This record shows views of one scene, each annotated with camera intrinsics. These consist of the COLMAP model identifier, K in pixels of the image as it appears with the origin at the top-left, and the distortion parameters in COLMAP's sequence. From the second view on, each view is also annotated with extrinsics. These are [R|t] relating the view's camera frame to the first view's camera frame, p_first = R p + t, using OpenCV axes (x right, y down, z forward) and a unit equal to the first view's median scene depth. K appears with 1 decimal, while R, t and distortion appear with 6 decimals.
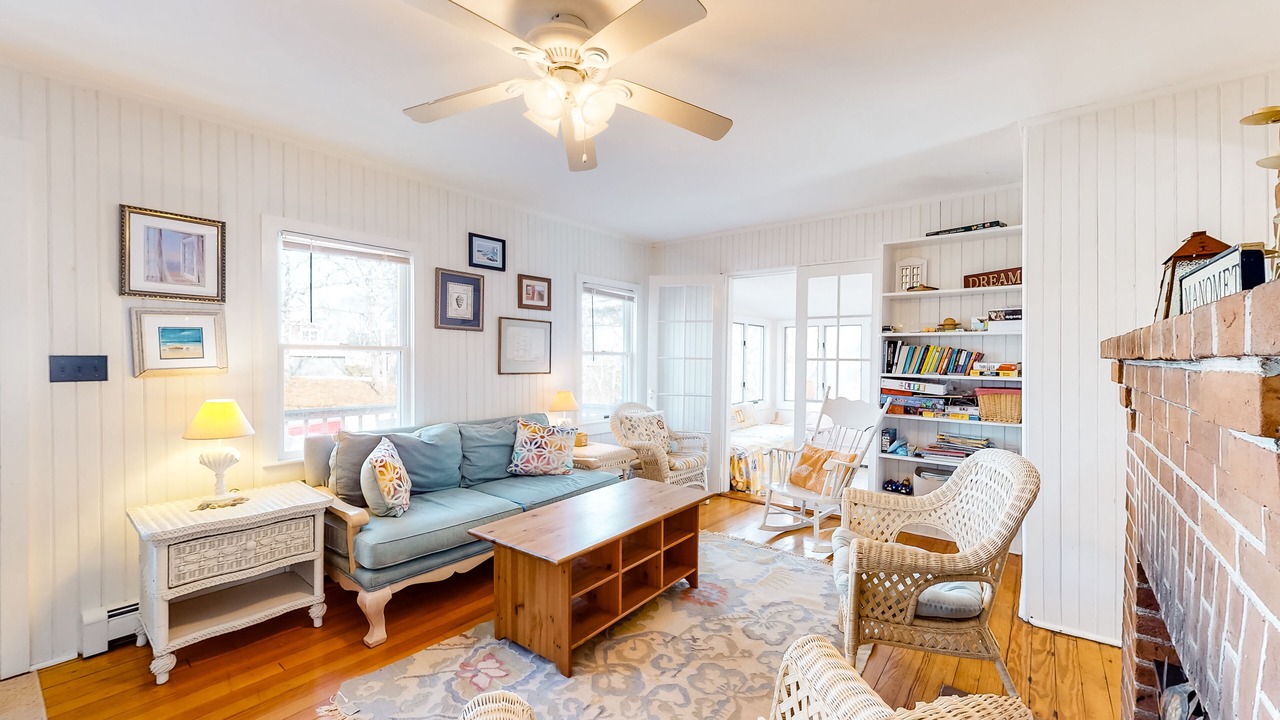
lens RADIAL K [[510.6, 0, 640.0], [0, 510.6, 360.0], [0, 0, 1]] dist [-0.000115, -0.000009]
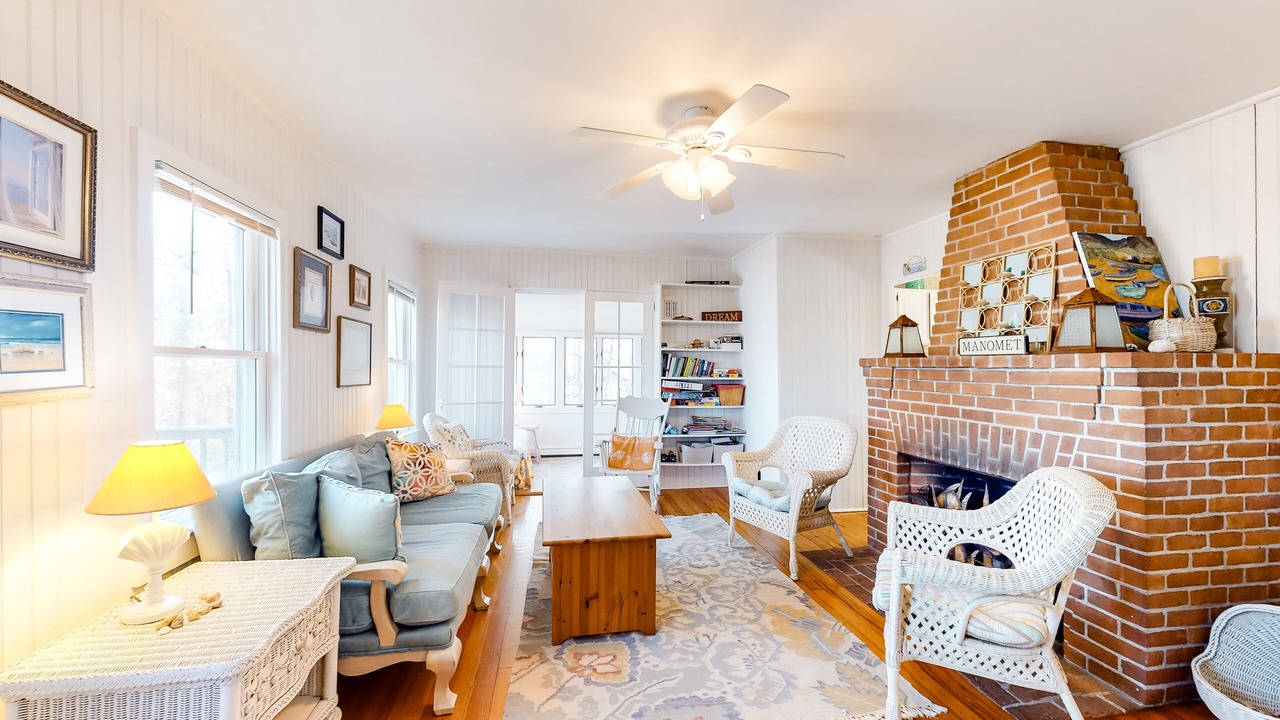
lens RADIAL K [[502.3, 0, 640.0], [0, 502.3, 360.0], [0, 0, 1]] dist [-0.000032, -0.000012]
pose [[0.668496, 0.006399, 0.743688, -0.614907], [0.003677, 0.999922, -0.011909, -0.004402], [-0.743707, 0.010695, 0.668421, 0.137259]]
